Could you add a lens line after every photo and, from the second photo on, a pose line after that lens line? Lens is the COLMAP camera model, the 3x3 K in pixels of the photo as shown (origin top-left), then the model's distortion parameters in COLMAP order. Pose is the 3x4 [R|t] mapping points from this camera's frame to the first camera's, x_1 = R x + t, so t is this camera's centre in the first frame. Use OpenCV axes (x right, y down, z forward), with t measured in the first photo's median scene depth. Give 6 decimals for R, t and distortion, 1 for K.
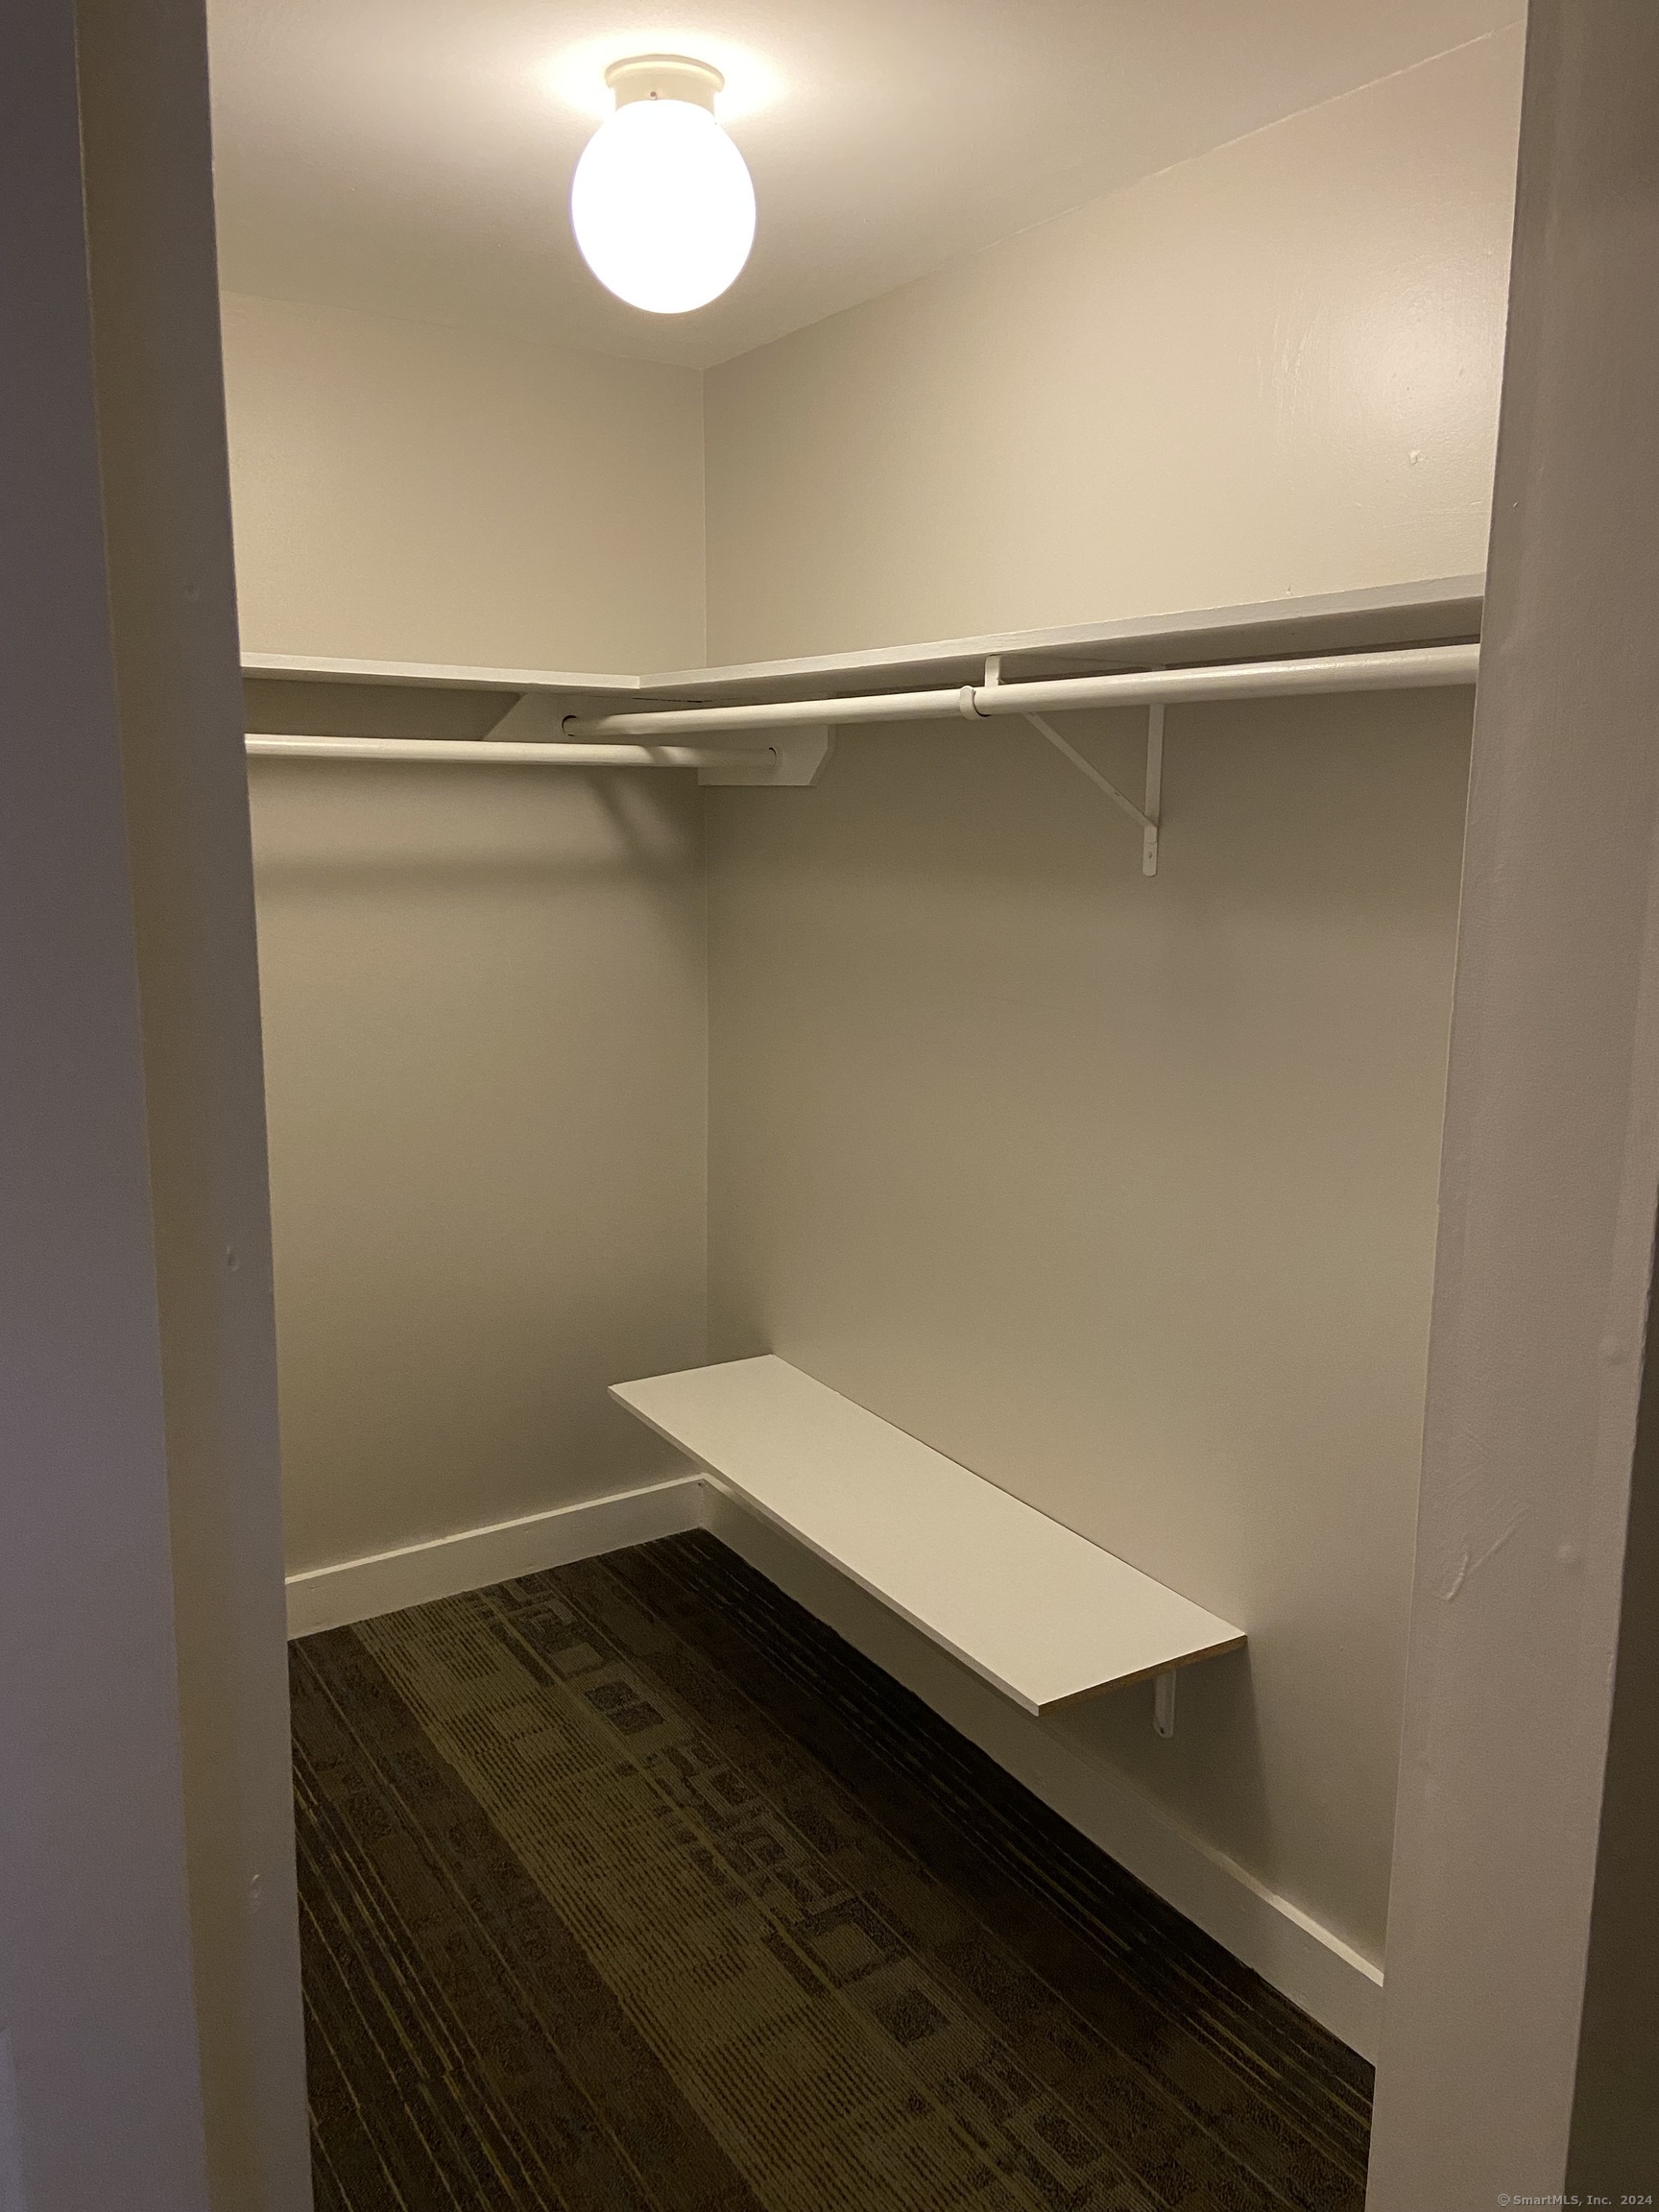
lens RADIAL K [[1672.0, 0, 836.3], [0, 1672.0, 1085.8], [0, 0, 1]] dist [0.110274, -0.132563]
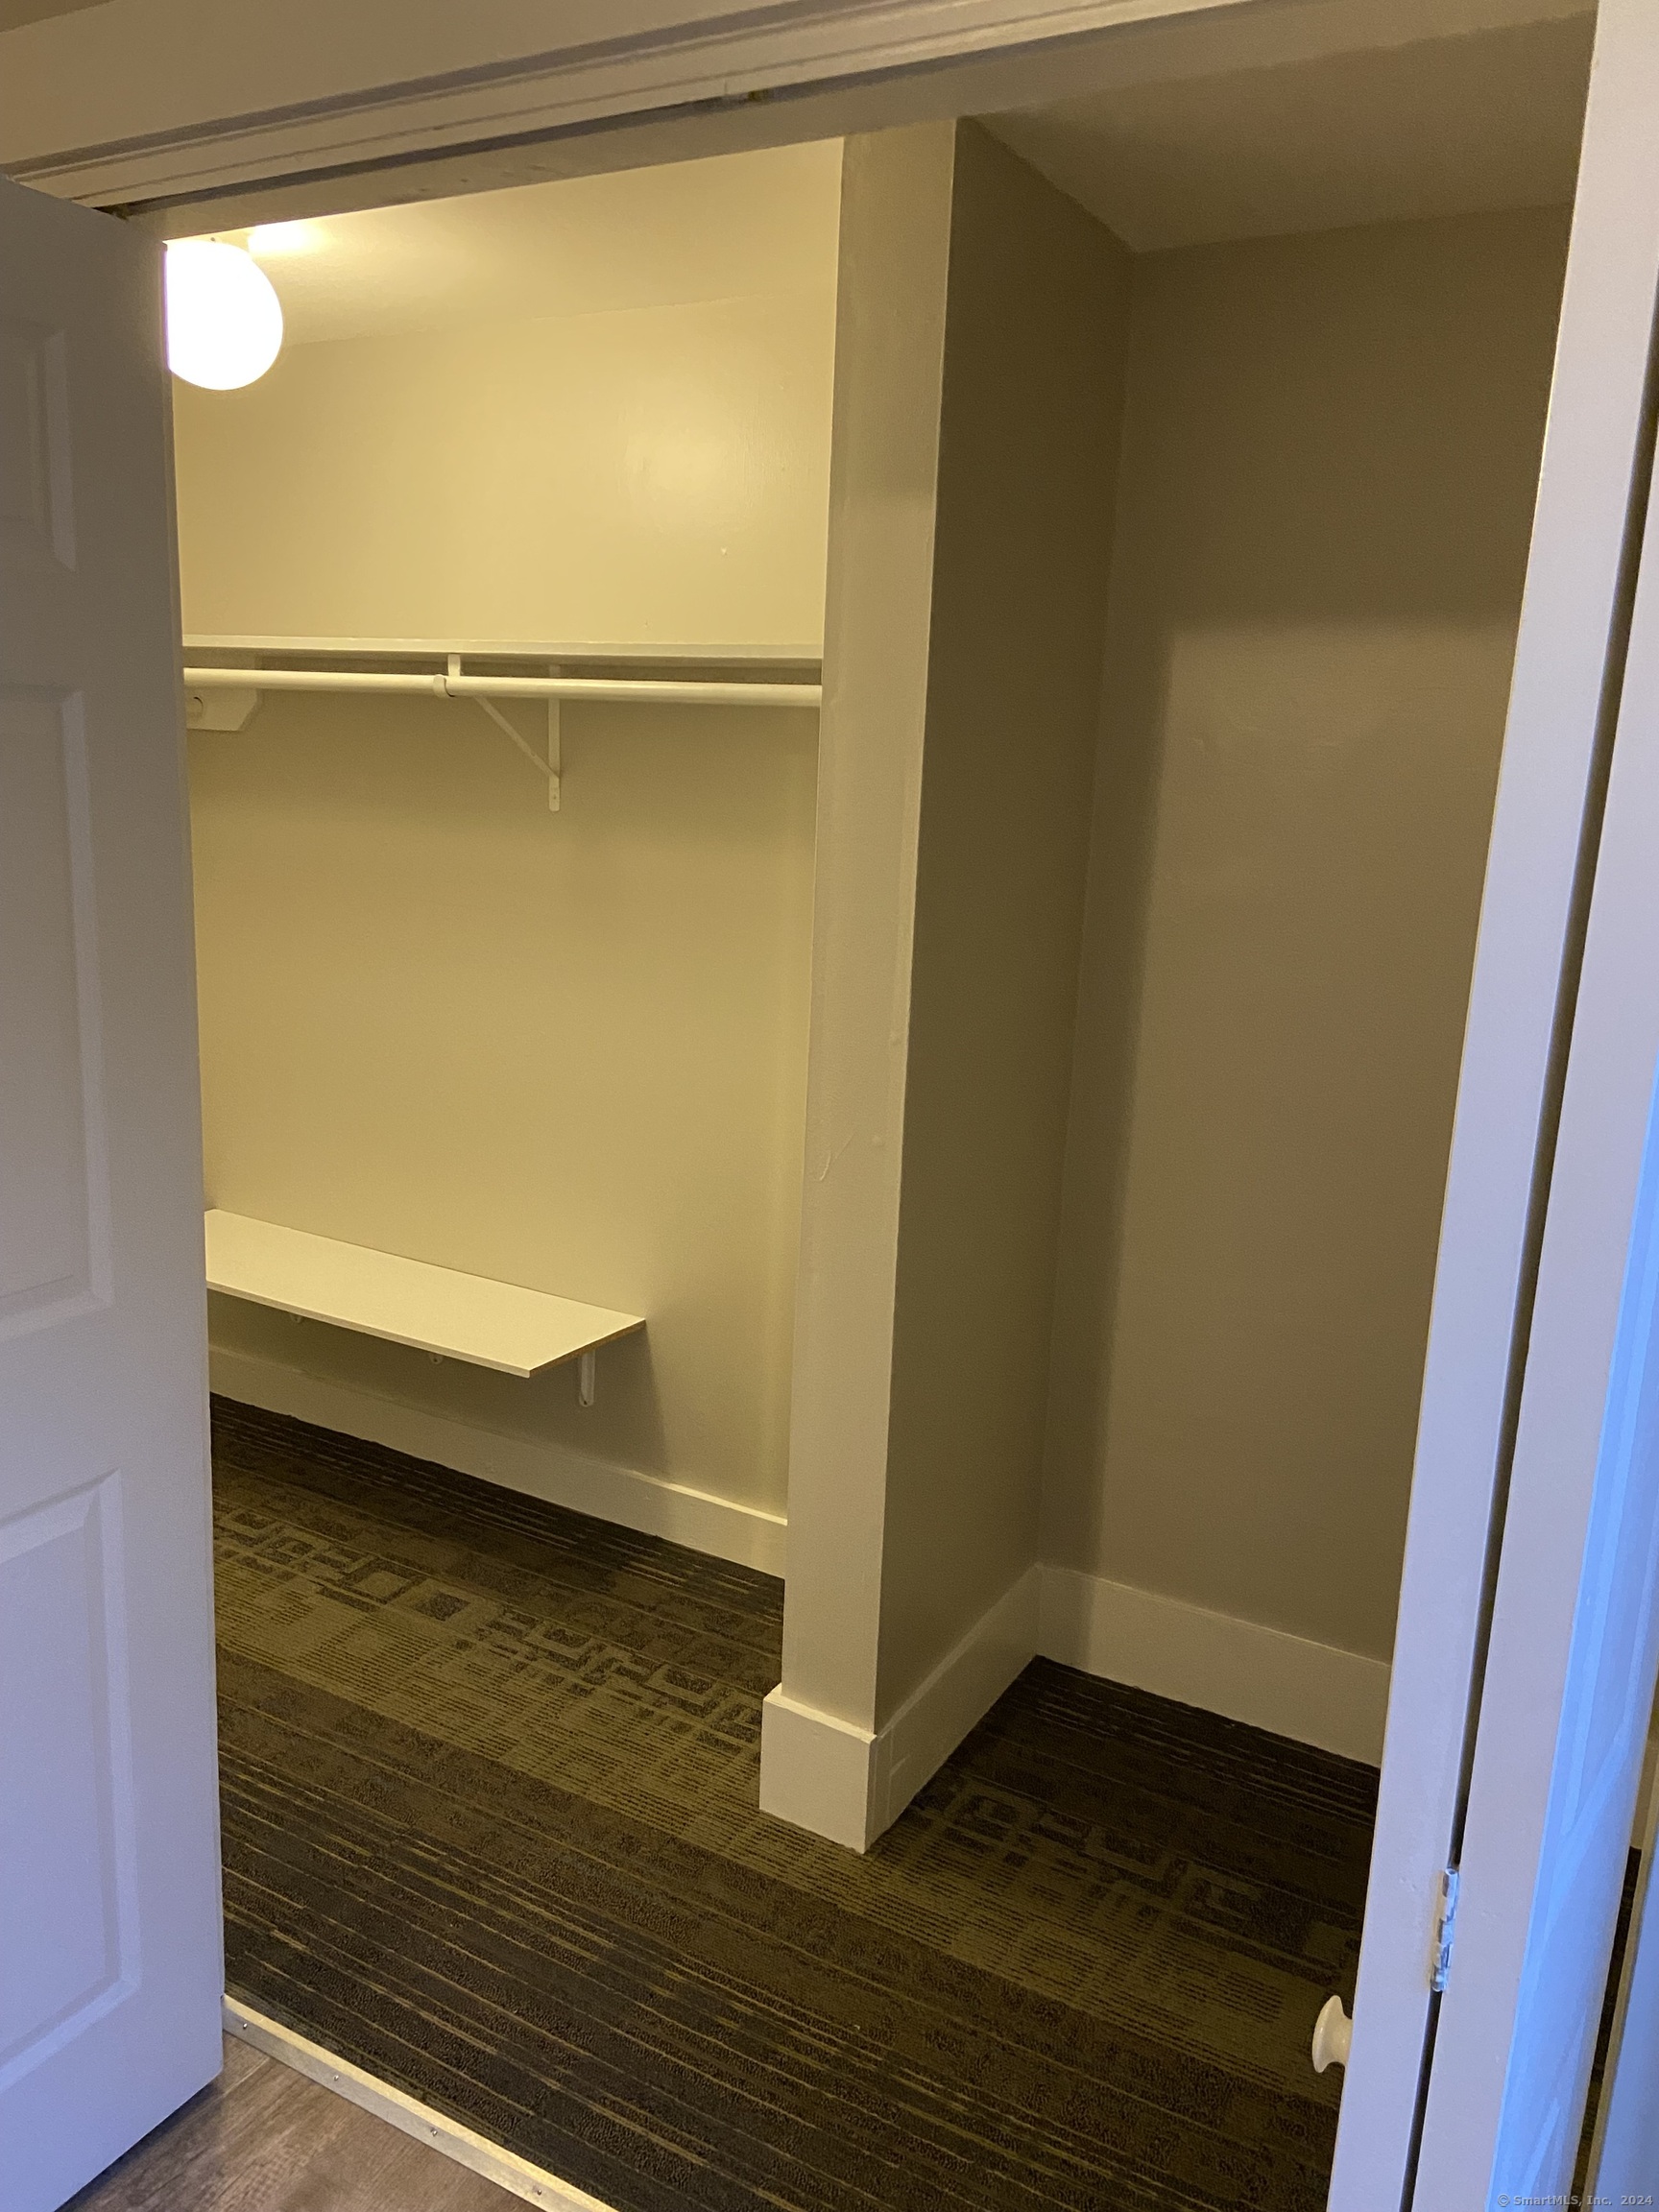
lens RADIAL K [[1672.0, 0, 815.1], [0, 1672.0, 1117.1], [0, 0, 1]] dist [0.110274, -0.132563]
pose [[0.887362, -0.071356, 0.455518, -0.295599], [0.052750, 0.997177, 0.053445, 0.072166], [-0.458046, -0.023397, 0.888621, -0.401953]]
